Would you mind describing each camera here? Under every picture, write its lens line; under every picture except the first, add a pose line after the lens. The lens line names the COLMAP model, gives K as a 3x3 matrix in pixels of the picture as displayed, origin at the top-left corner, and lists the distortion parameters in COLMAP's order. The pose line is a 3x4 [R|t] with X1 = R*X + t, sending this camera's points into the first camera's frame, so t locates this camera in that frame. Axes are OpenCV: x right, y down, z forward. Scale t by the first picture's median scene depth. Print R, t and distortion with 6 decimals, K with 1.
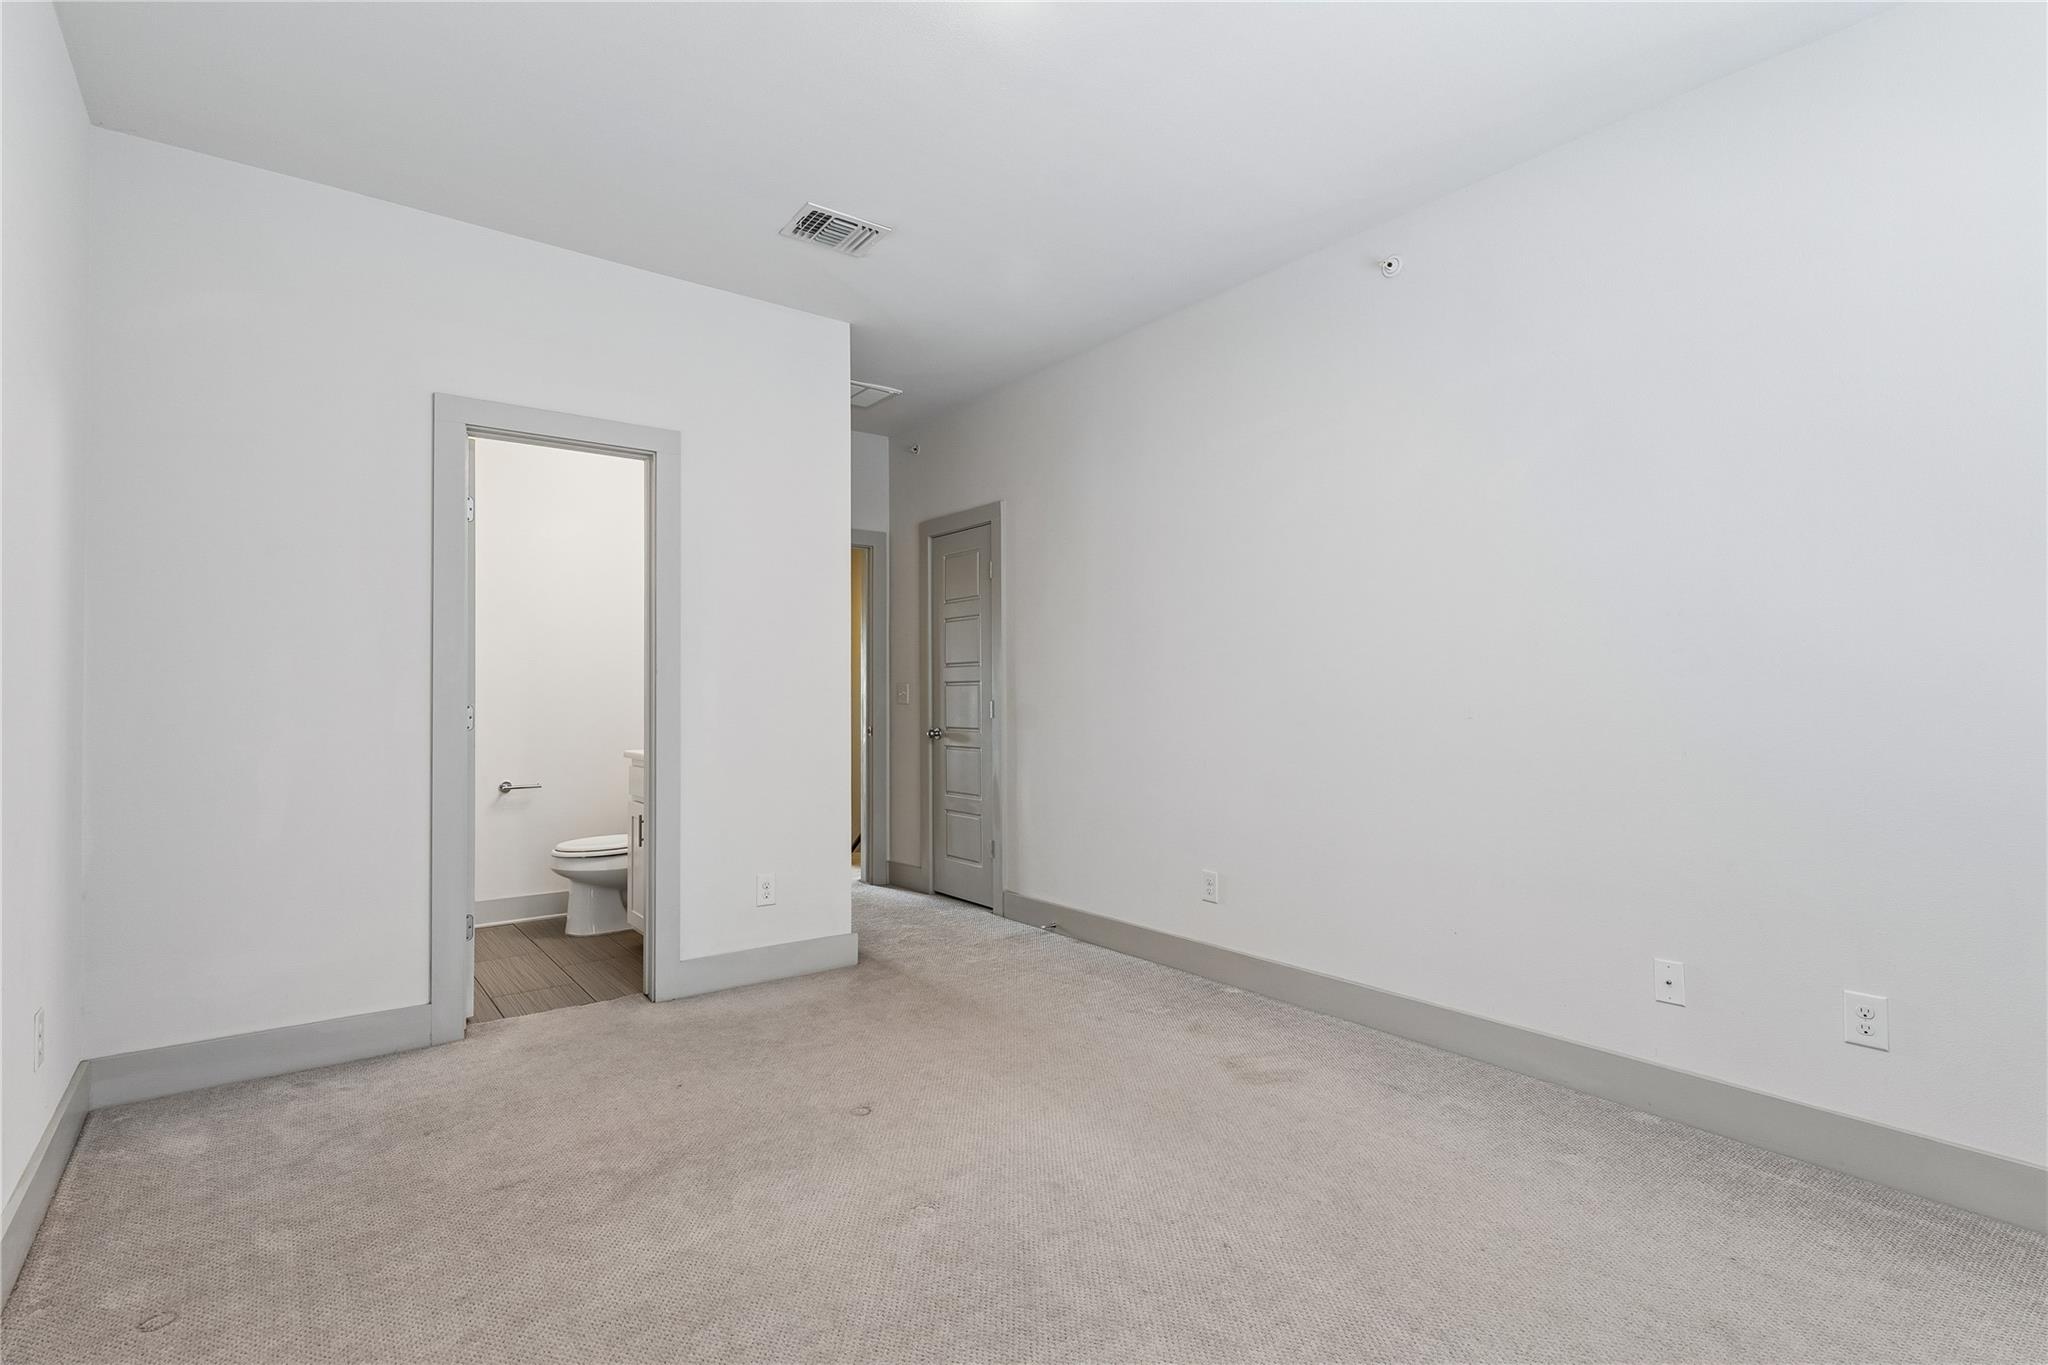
lens RADIAL K [[977.5, 0, 1023.3], [0, 977.5, 677.9], [0, 0, 1]] dist [0.003004, 0.000439]
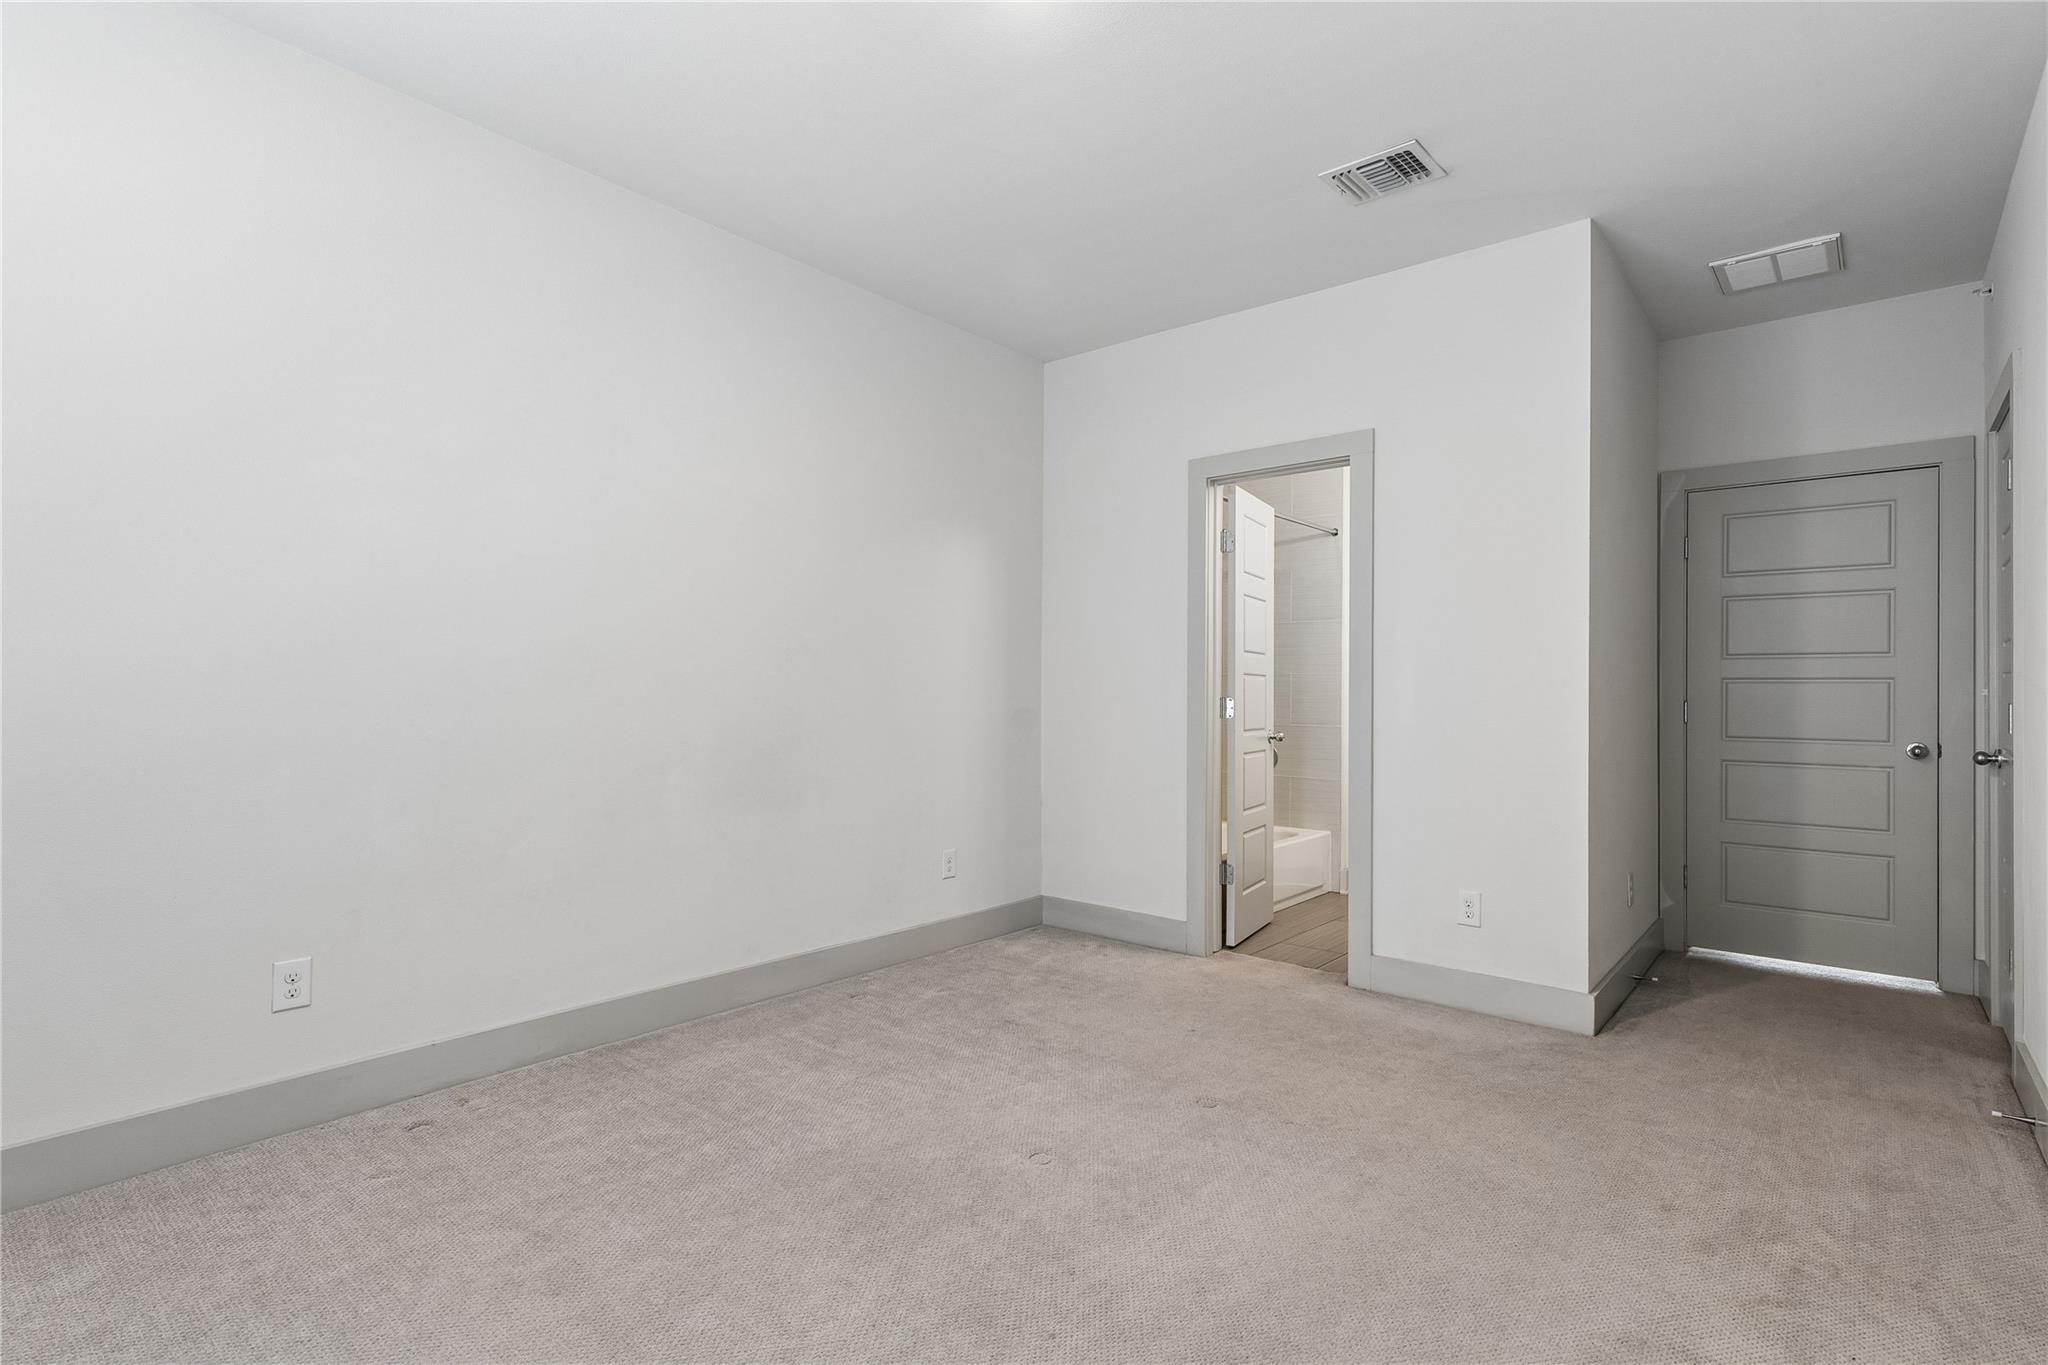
lens RADIAL K [[977.5, 0, 1006.3], [0, 977.5, 682.6], [0, 0, 1]] dist [0.003004, 0.000439]
pose [[0.213829, -0.004732, -0.976860, 0.564008], [0.008889, 0.999956, -0.002898, 0.010094], [0.976831, -0.008063, 0.213862, 0.430152]]
